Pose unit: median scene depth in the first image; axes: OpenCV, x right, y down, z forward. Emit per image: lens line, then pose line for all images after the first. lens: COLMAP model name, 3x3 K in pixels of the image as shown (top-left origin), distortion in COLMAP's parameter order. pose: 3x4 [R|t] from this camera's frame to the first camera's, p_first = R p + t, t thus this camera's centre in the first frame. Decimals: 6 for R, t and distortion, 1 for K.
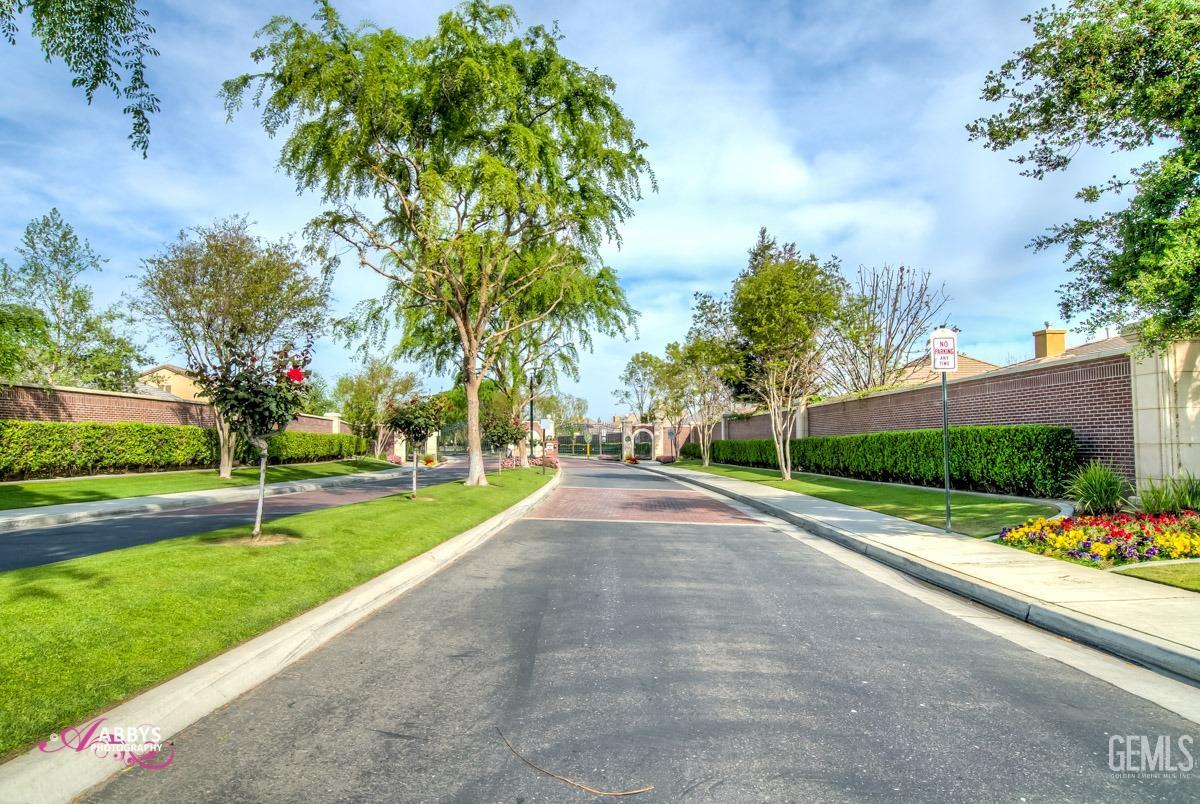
lens RADIAL K [[750.2, 0, 598.0], [0, 750.2, 403.7], [0, 0, 1]] dist [-0.001572, -0.000869]
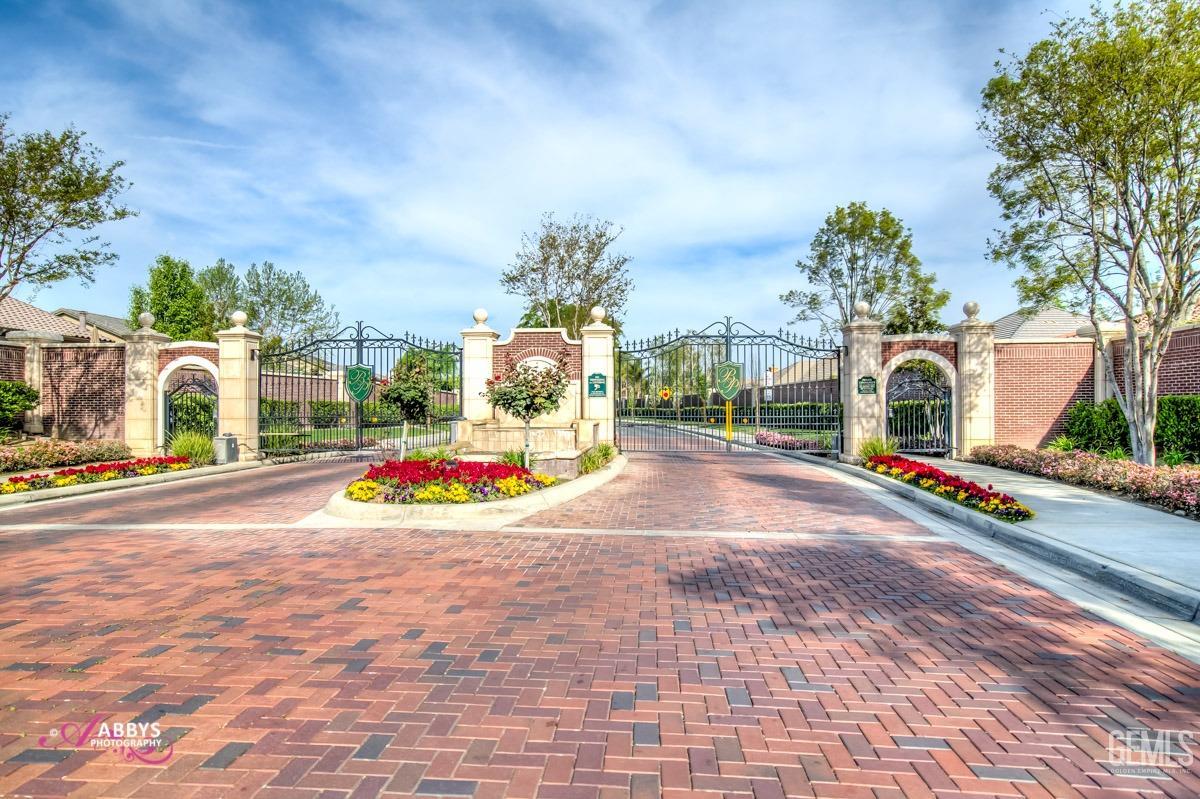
lens RADIAL K [[721.6, 0, 601.0], [0, 721.6, 406.6], [0, 0, 1]] dist [0.009341, 0.010645]
pose [[0.979891, 0.001664, -0.199527, -0.001596], [0.008205, 0.998783, 0.048628, 0.030073], [0.199365, -0.049288, 0.978685, 0.530466]]
